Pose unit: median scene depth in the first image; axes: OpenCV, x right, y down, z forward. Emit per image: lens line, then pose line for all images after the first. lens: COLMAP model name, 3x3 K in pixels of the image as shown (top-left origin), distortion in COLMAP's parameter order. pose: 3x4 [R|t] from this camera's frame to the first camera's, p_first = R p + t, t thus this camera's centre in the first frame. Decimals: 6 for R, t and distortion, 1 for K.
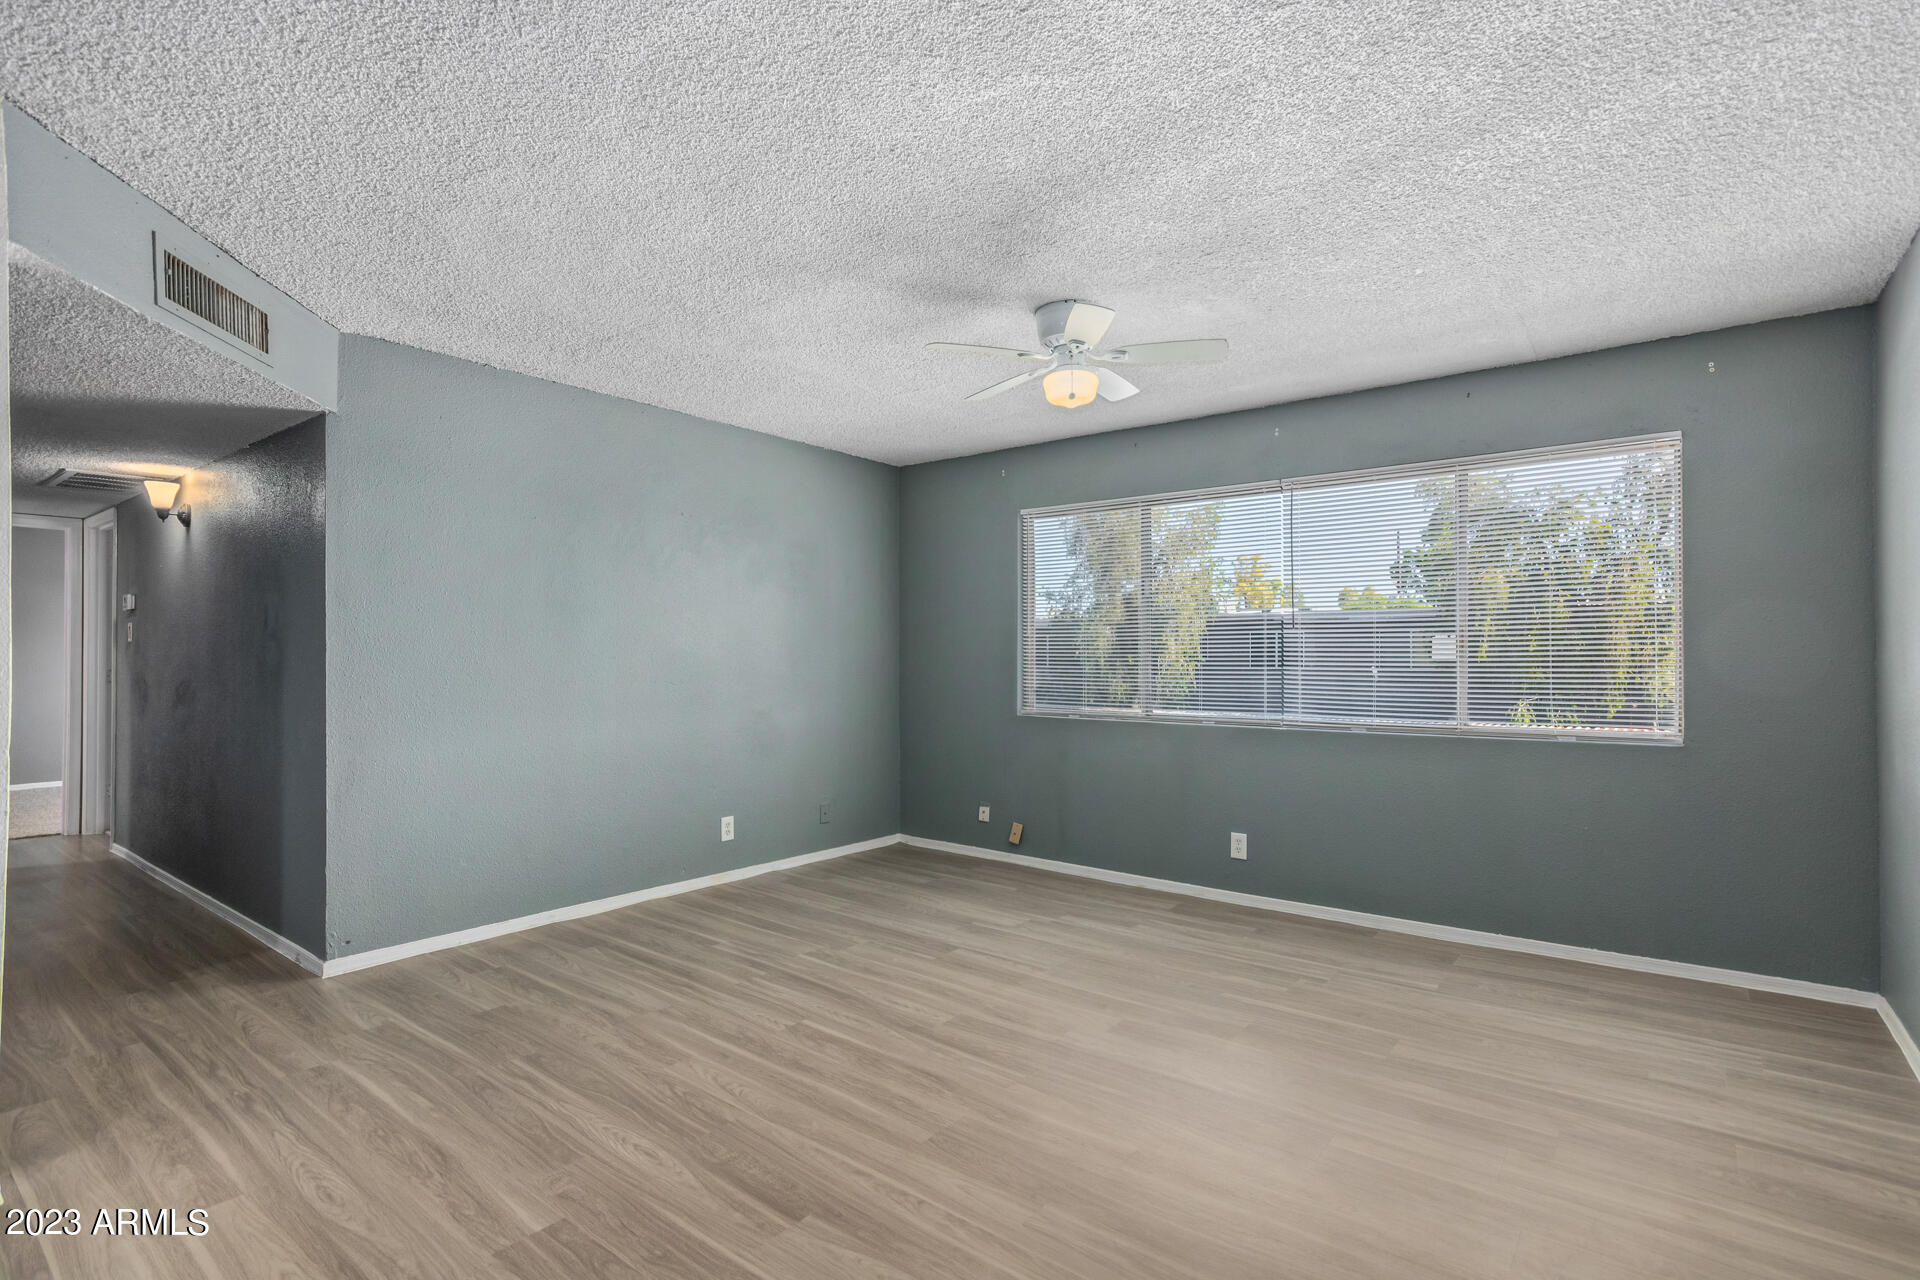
lens RADIAL K [[904.2, 0, 956.0], [0, 904.2, 658.5], [0, 0, 1]] dist [0.010933, 0.000368]
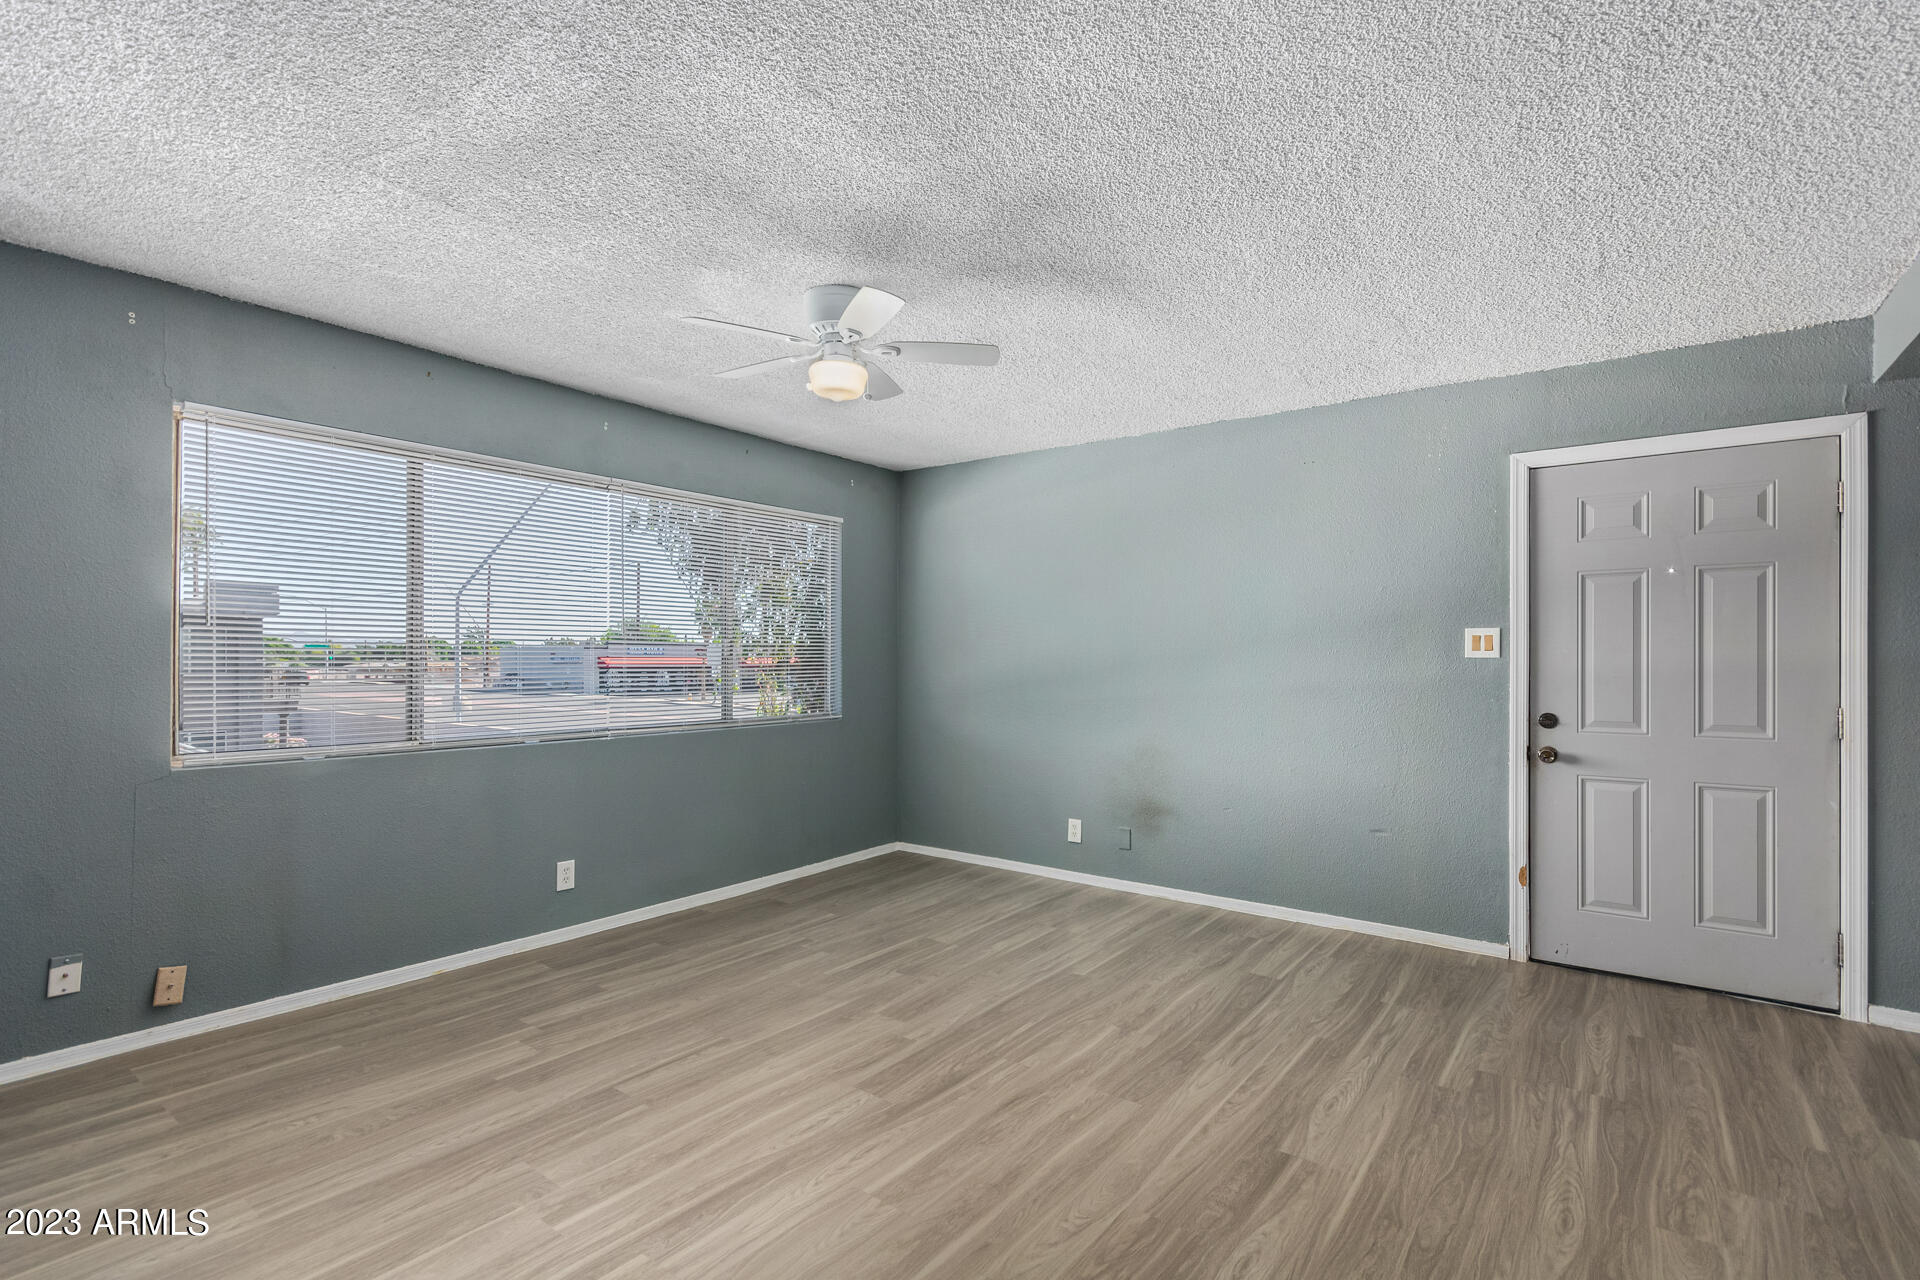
lens RADIAL K [[884.7, 0, 959.7], [0, 884.7, 662.1], [0, 0, 1]] dist [0.005492, -0.000055]
pose [[-0.015566, -0.001012, 0.999878, -0.720206], [-0.000817, 0.999999, 0.000999, -0.004487], [-0.999879, -0.000801, -0.015567, 0.800573]]
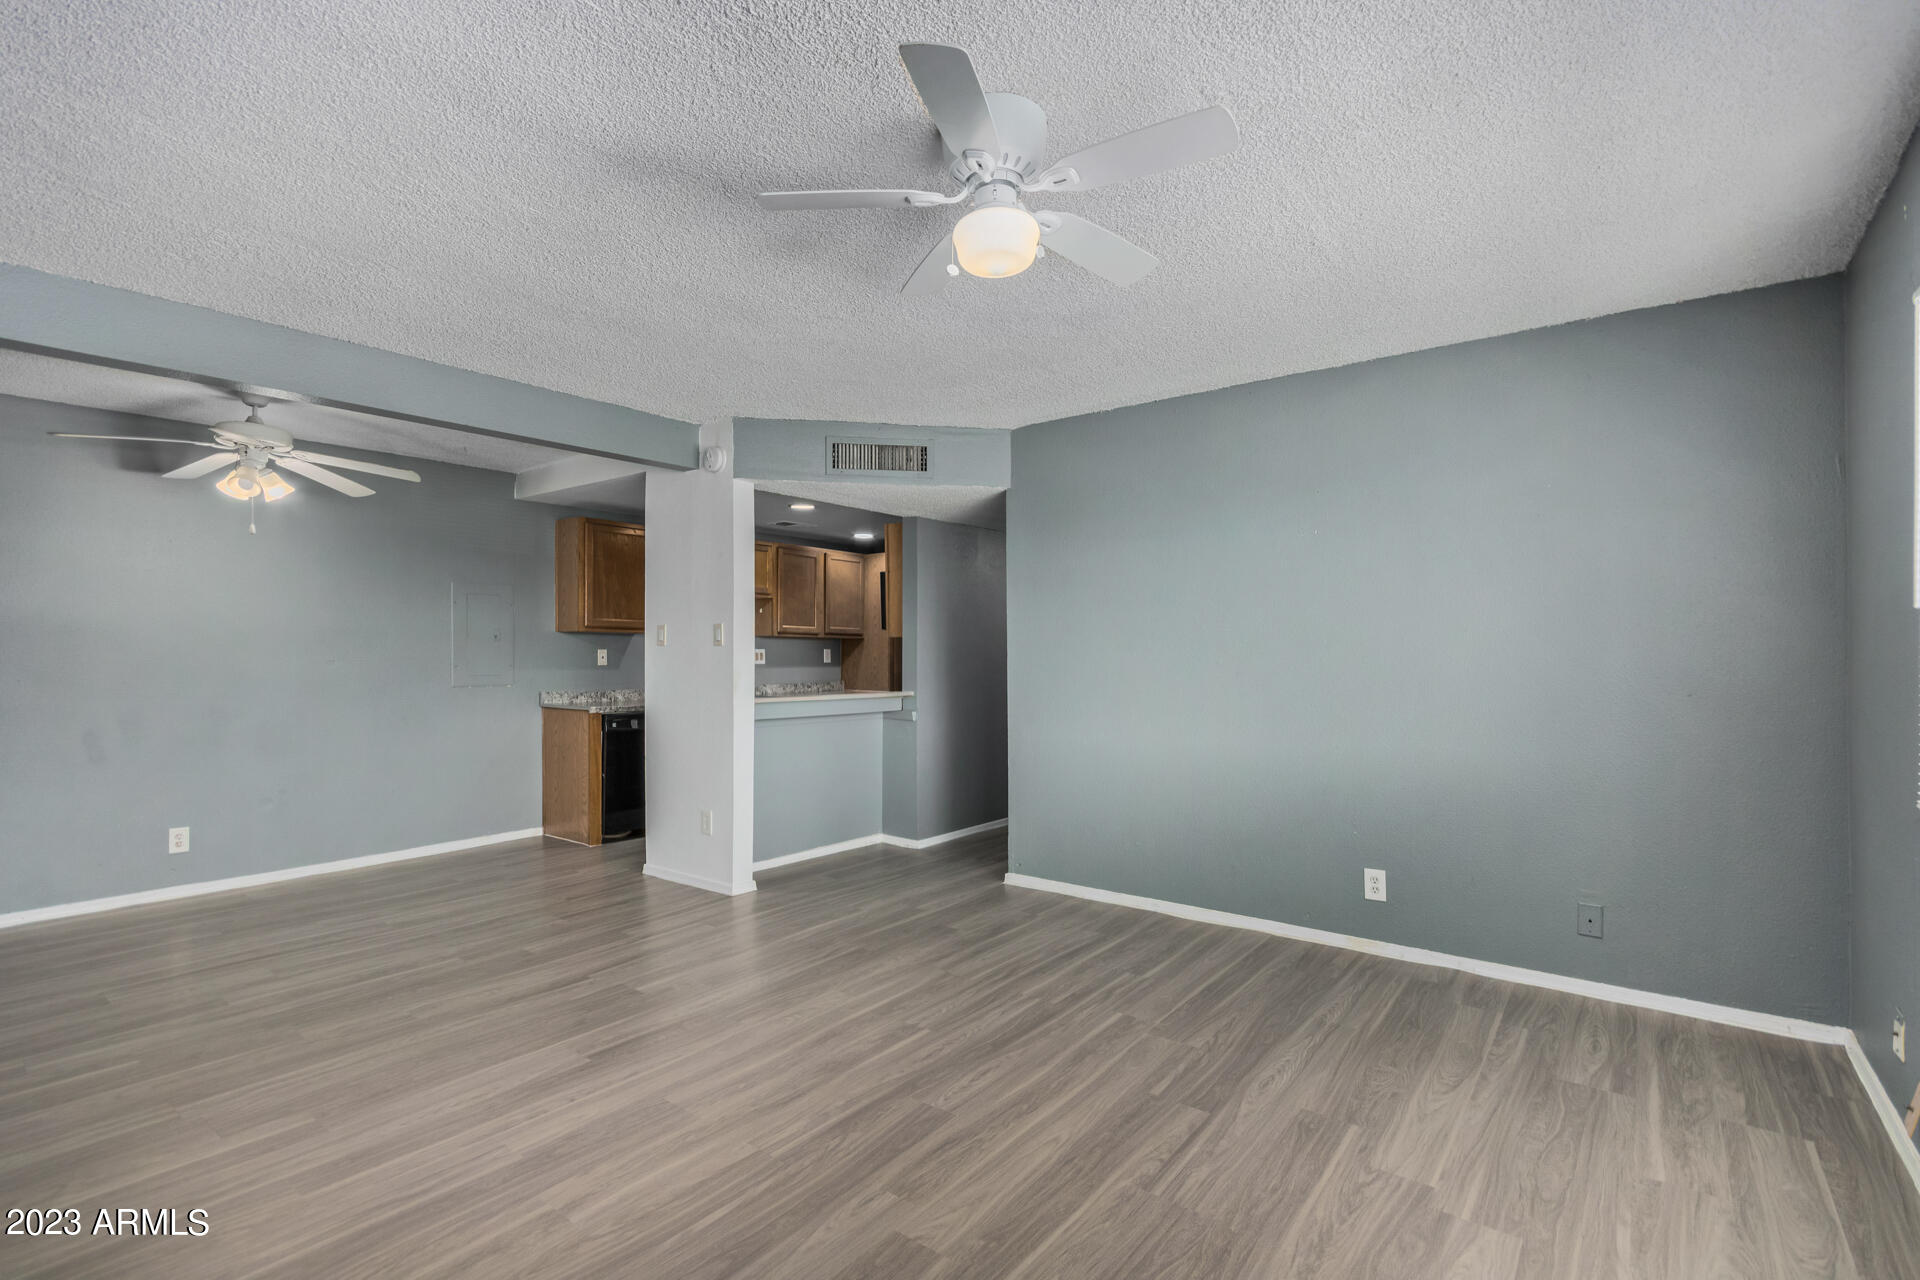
lens RADIAL K [[904.2, 0, 956.0], [0, 904.2, 658.5], [0, 0, 1]] dist [0.010933, 0.000368]
pose [[0.000696, 0.000913, -0.999999, 0.695317], [-0.001524, 0.999998, 0.000912, -0.004097], [0.999999, 0.001523, 0.000697, 0.876412]]
